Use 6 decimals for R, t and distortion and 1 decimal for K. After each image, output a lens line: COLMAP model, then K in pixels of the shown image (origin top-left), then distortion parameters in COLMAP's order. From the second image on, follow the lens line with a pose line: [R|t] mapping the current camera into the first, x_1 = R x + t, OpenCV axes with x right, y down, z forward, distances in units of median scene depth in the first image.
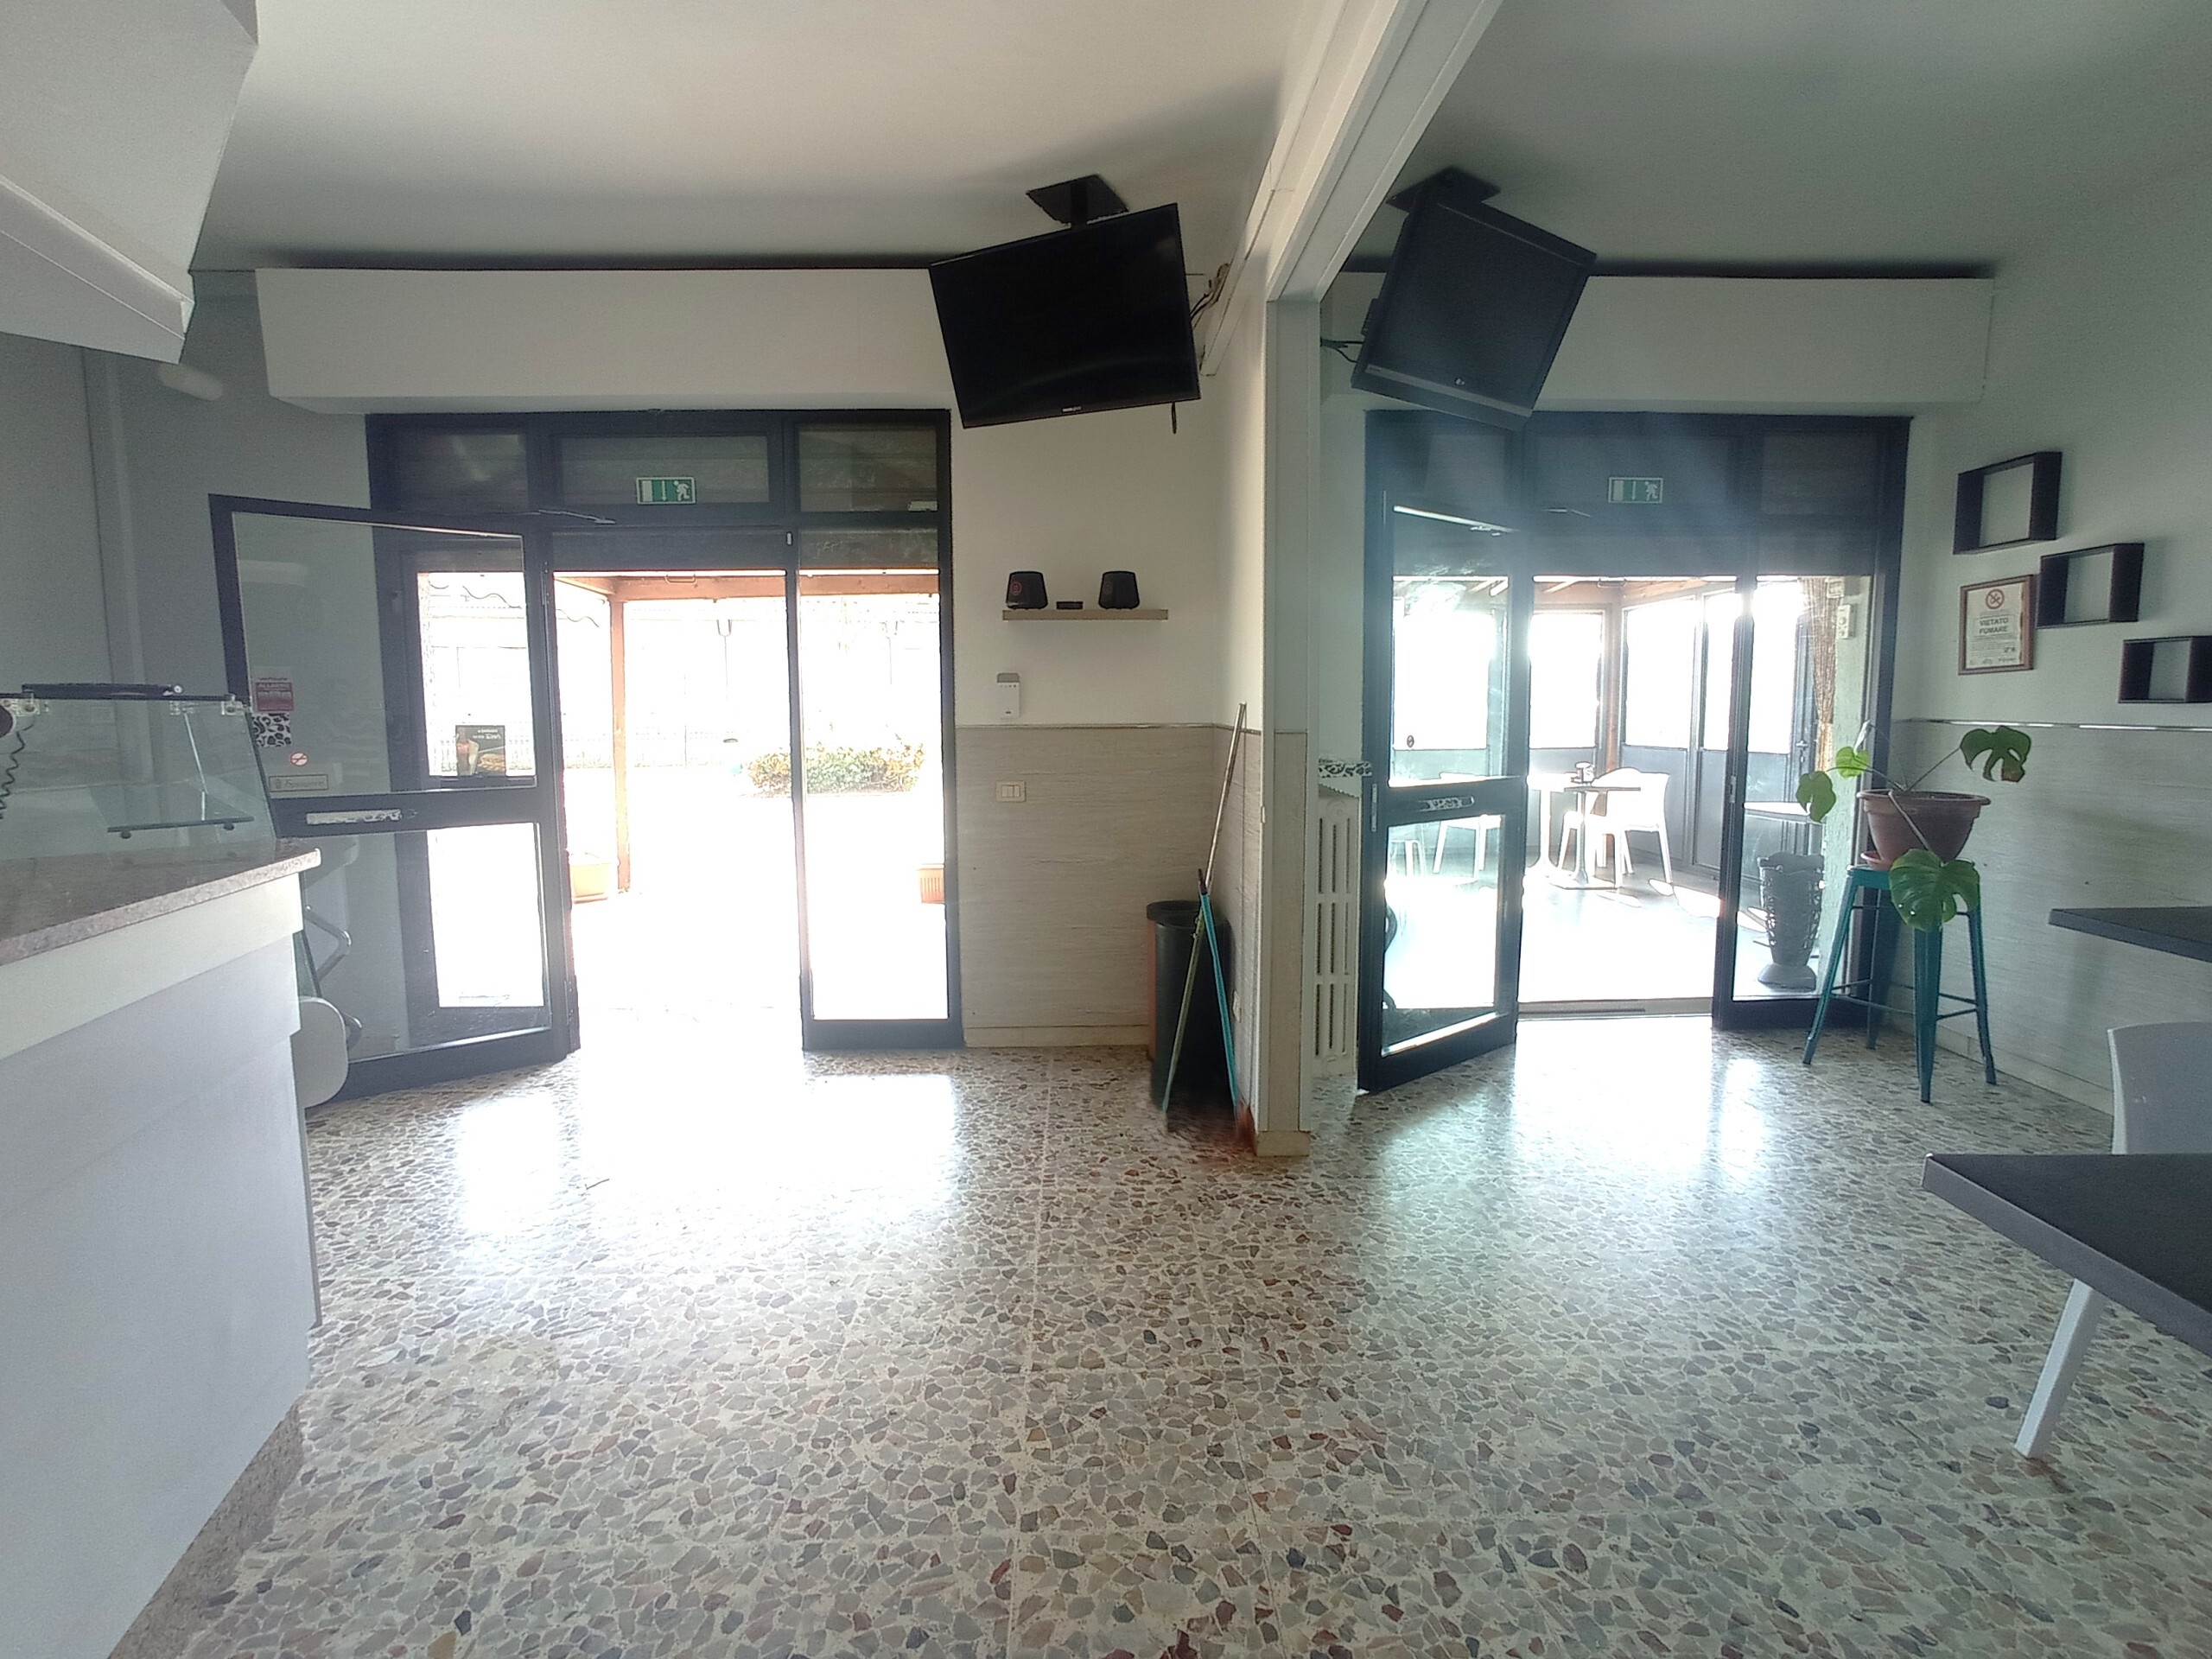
lens RADIAL K [[998.8, 0, 1108.3], [0, 998.8, 808.6], [0, 0, 1]] dist [-0.053615, 0.026142]
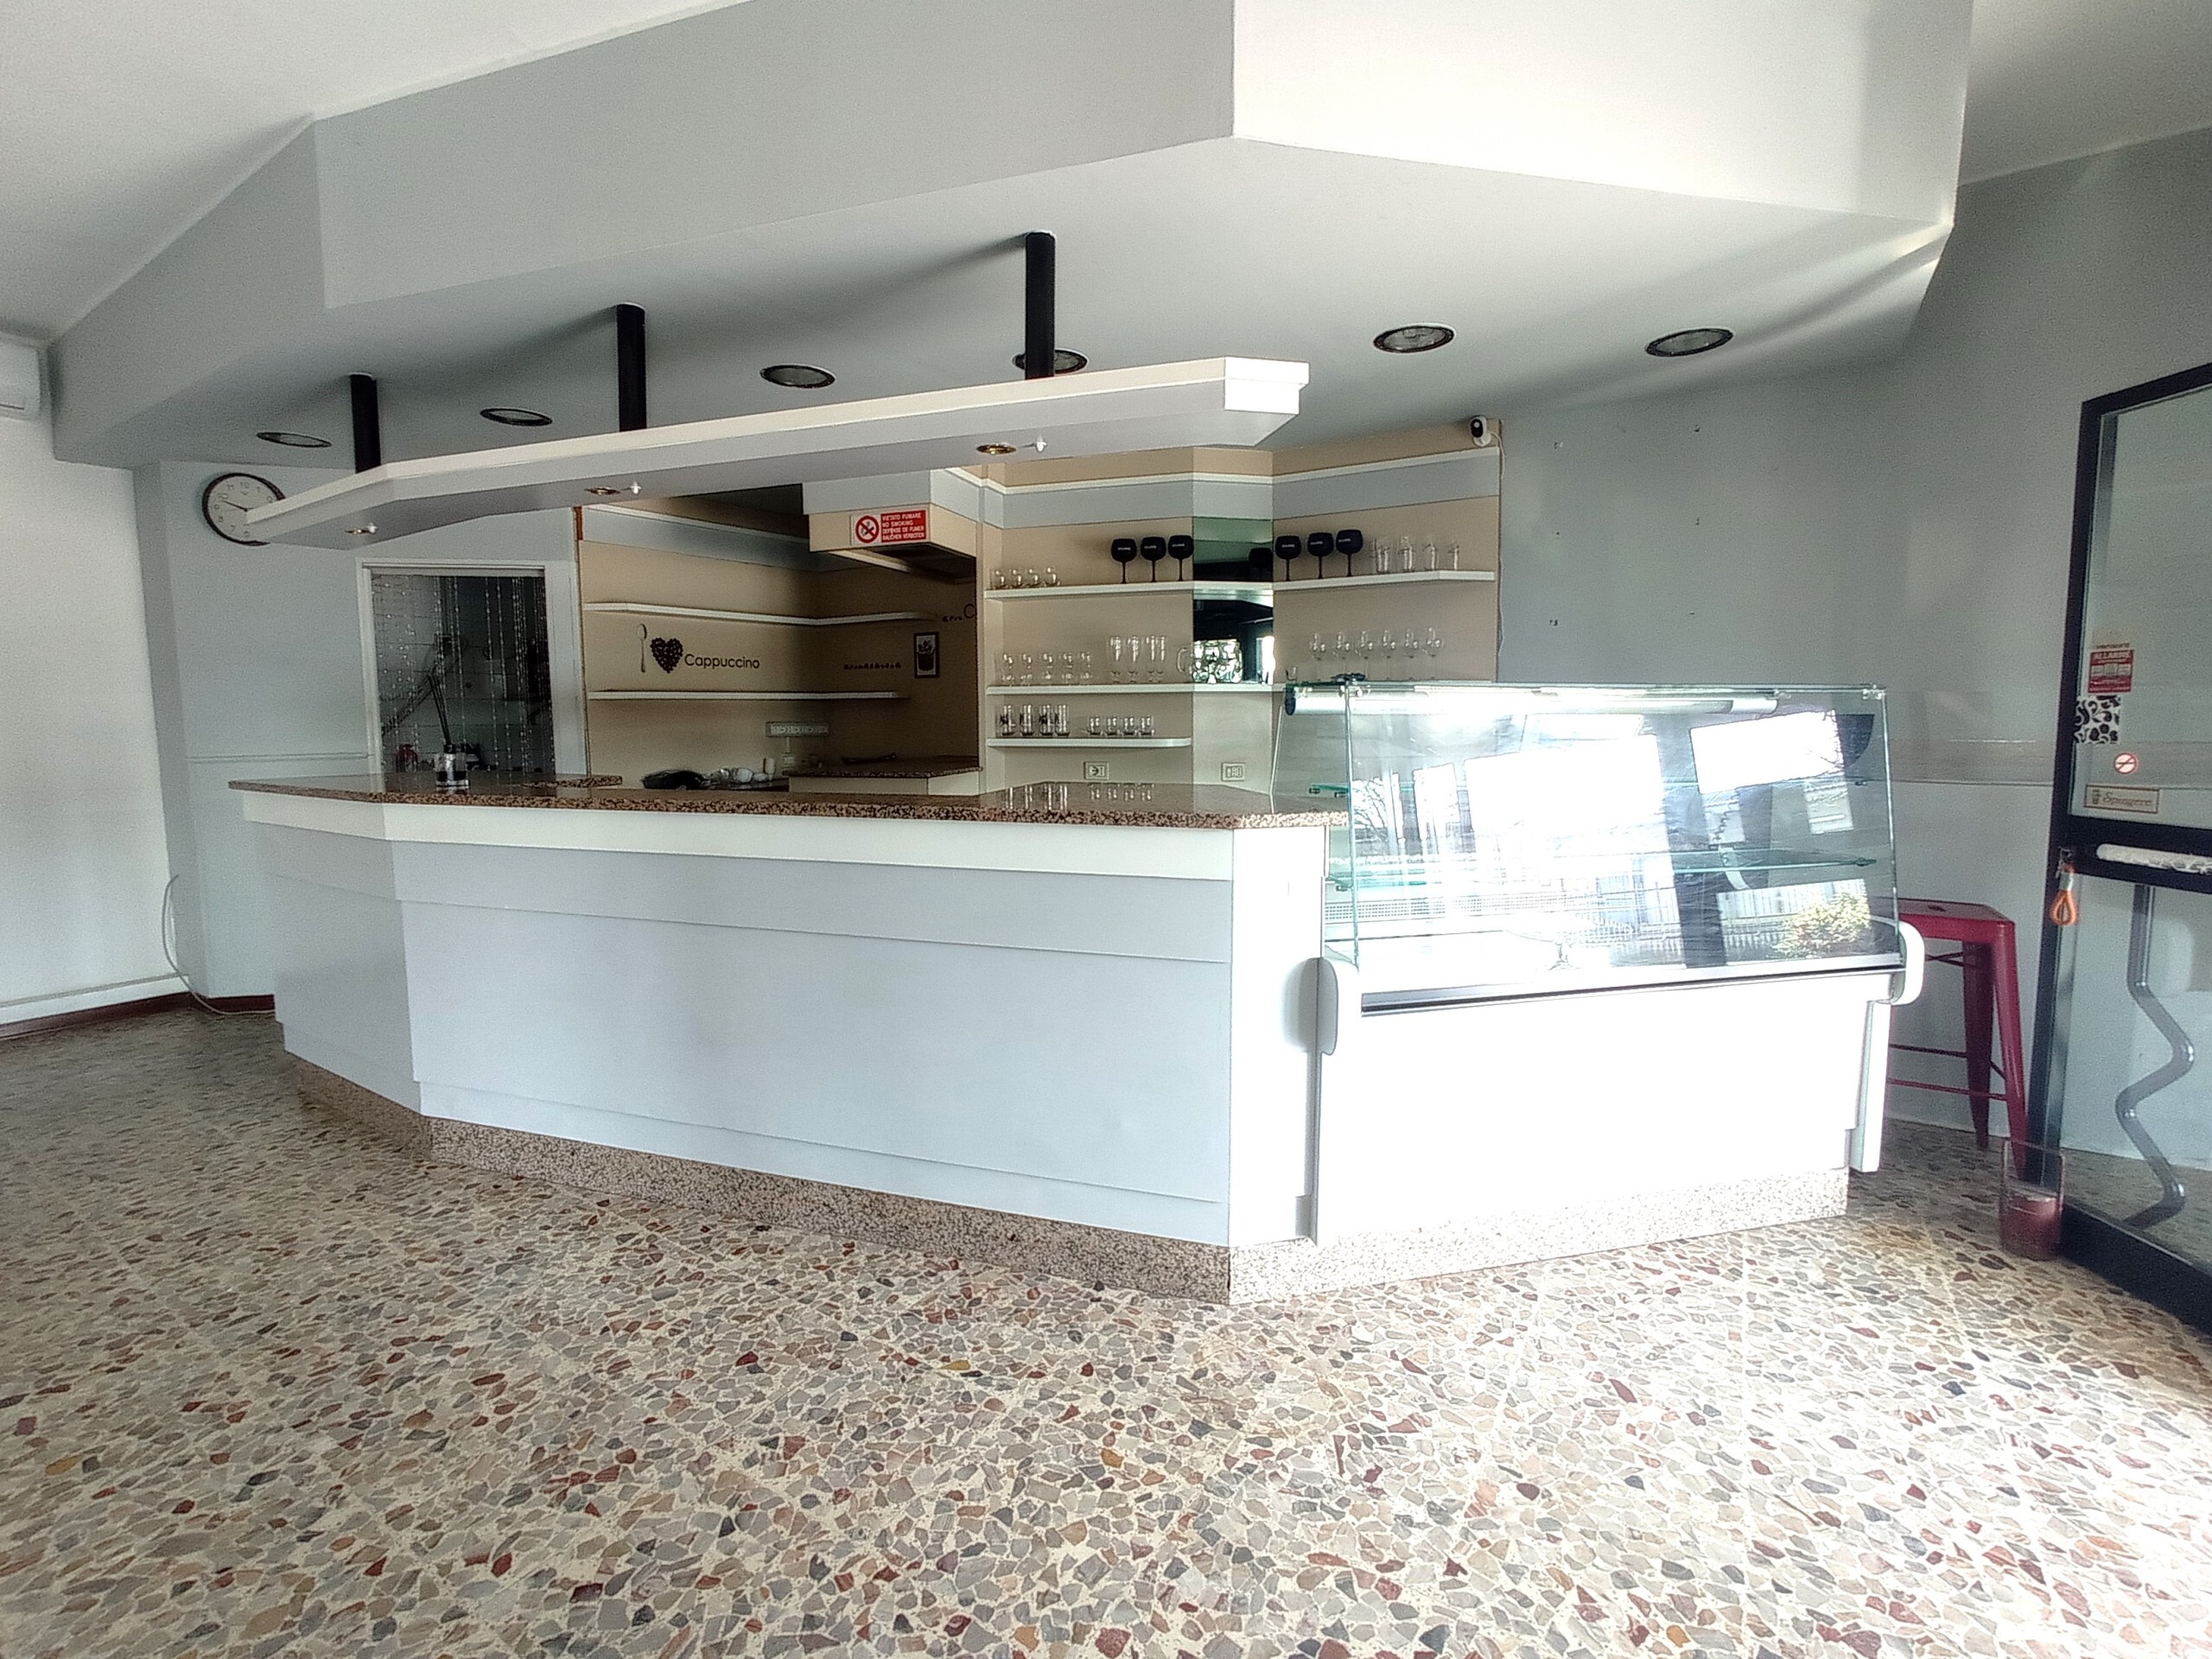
lens RADIAL K [[985.9, 0, 1103.9], [0, 985.9, 810.3], [0, 0, 1]] dist [-0.050697, 0.025499]
pose [[-0.565250, 0.091168, -0.819867, 0.134422], [-0.074069, 0.984250, 0.160514, -0.082347], [0.821588, 0.151457, -0.549594, 0.884425]]
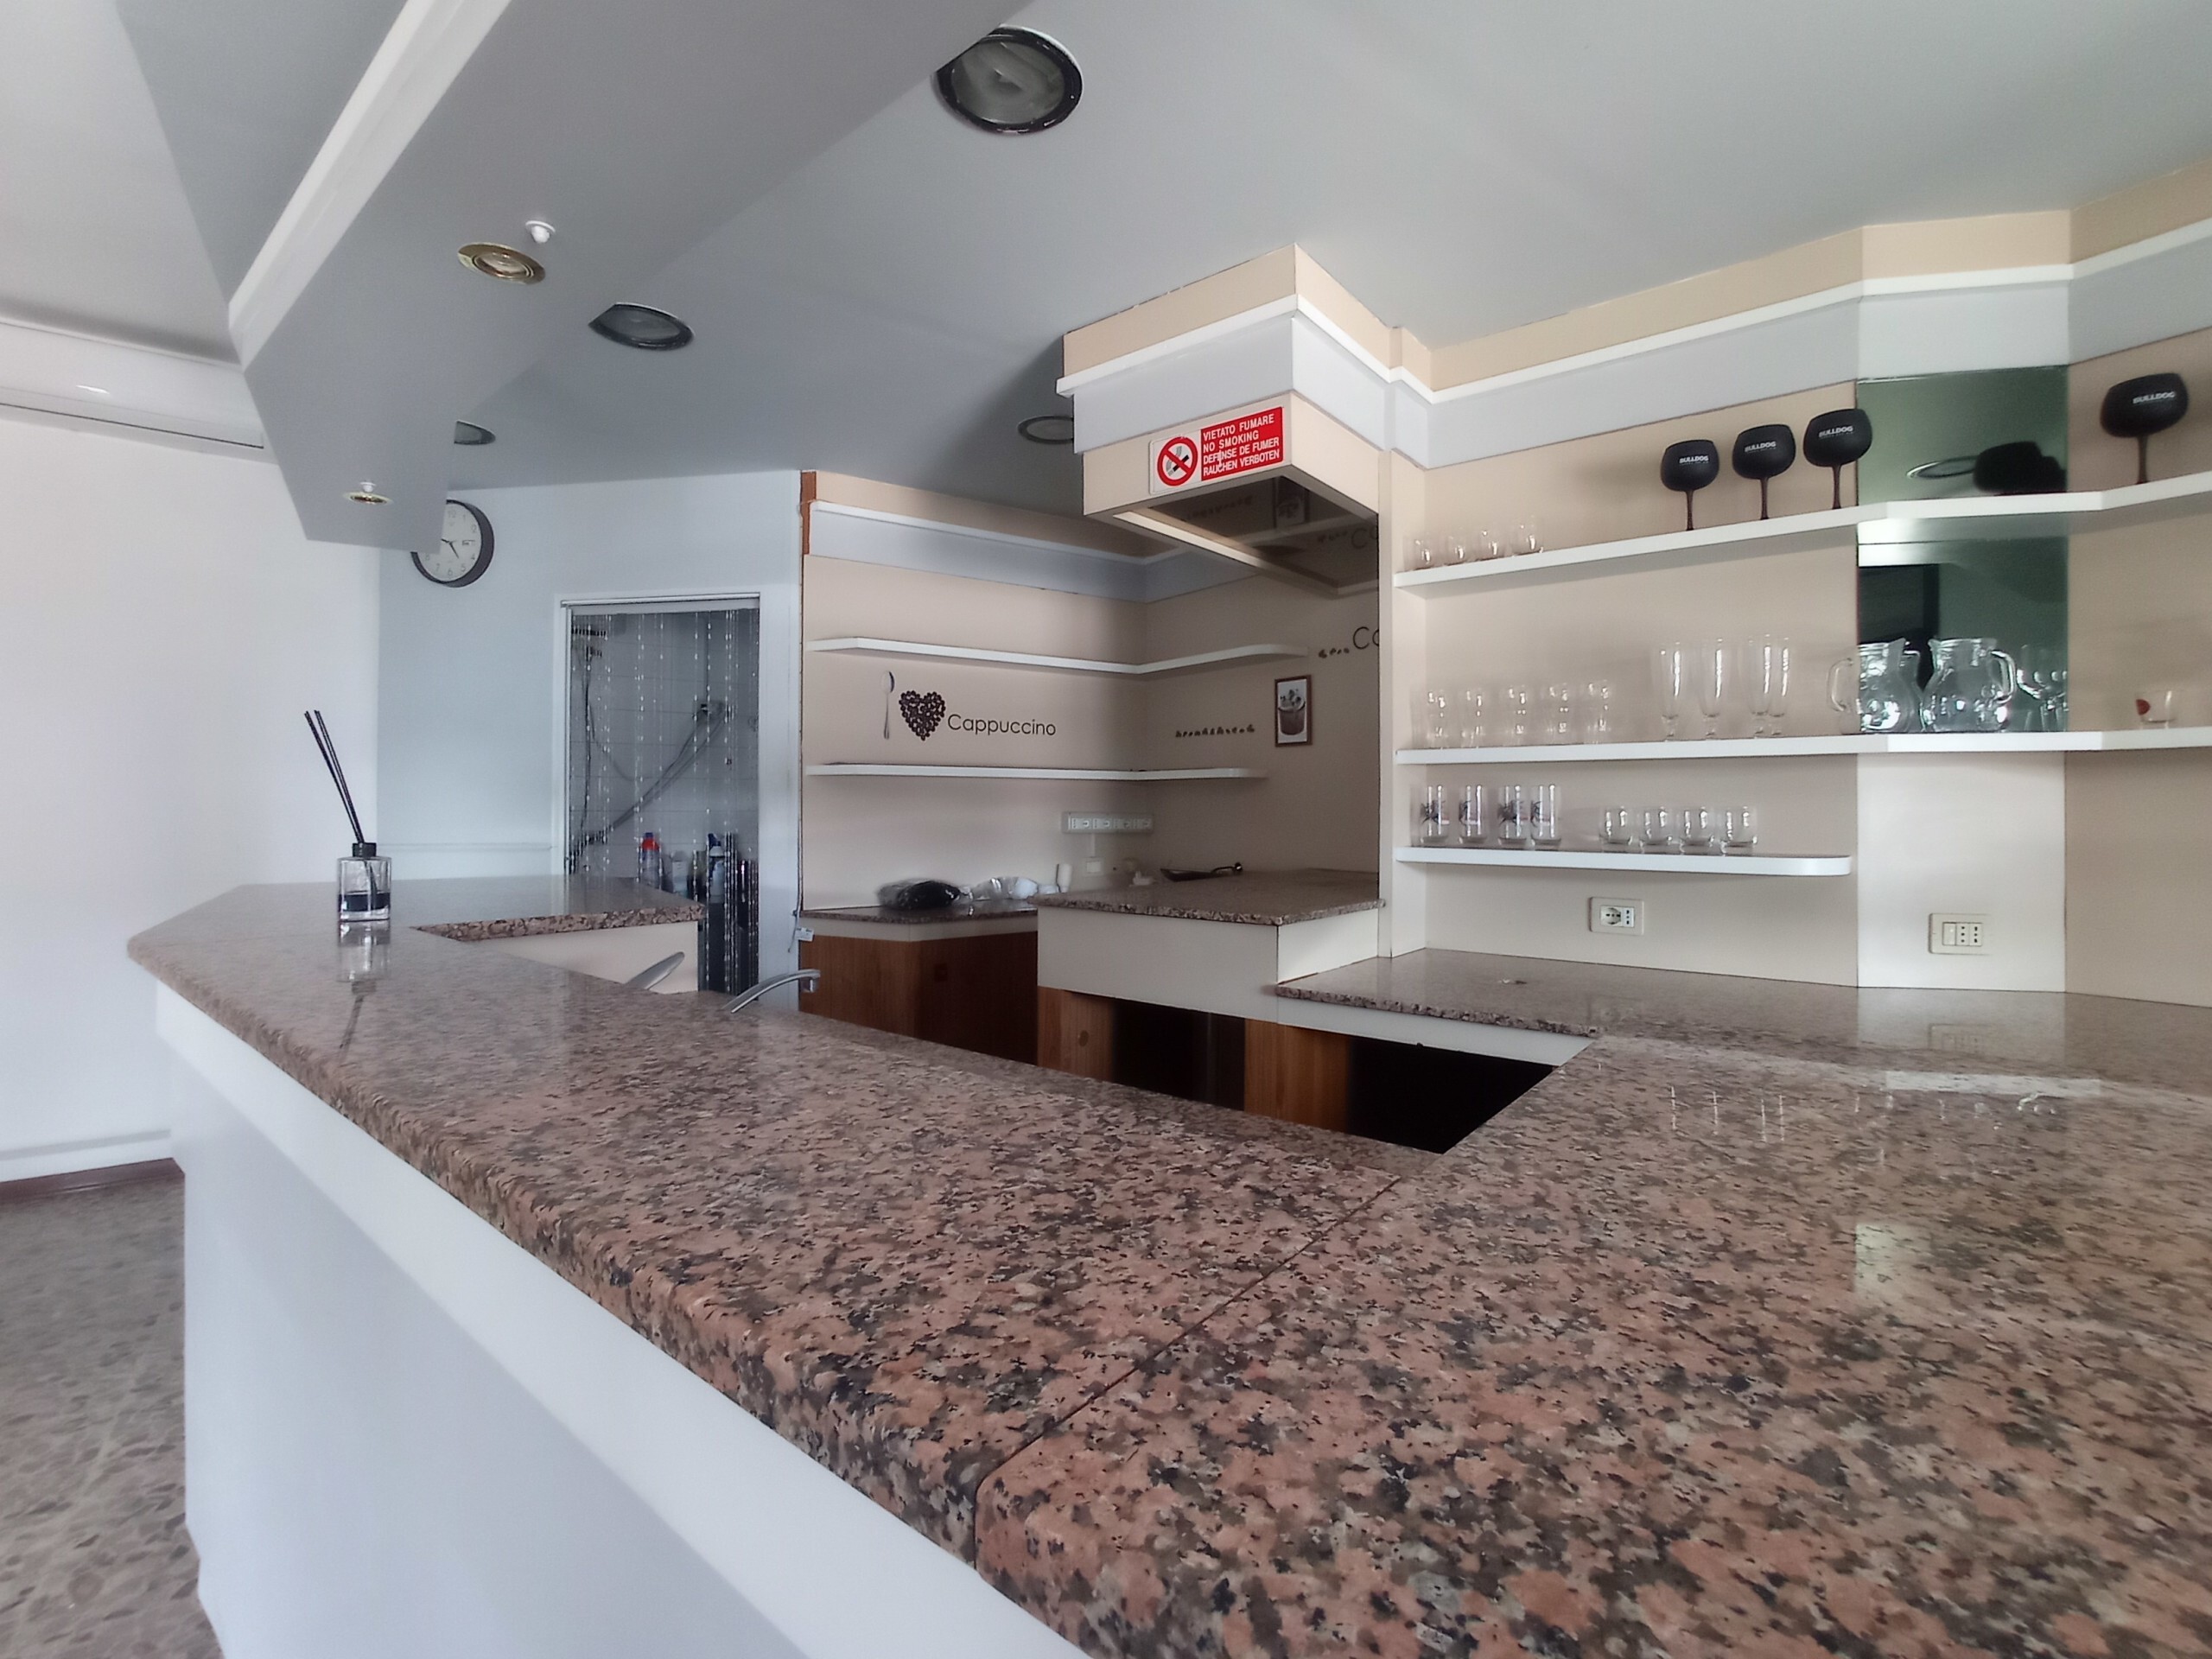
lens RADIAL K [[998.8, 0, 1108.3], [0, 998.8, 808.6], [0, 0, 1]] dist [-0.053615, 0.026142]
pose [[-0.829222, 0.006356, -0.558883, -0.366290], [-0.053584, 0.994425, 0.090814, -0.027484], [0.556344, 0.105252, -0.824259, 0.425634]]
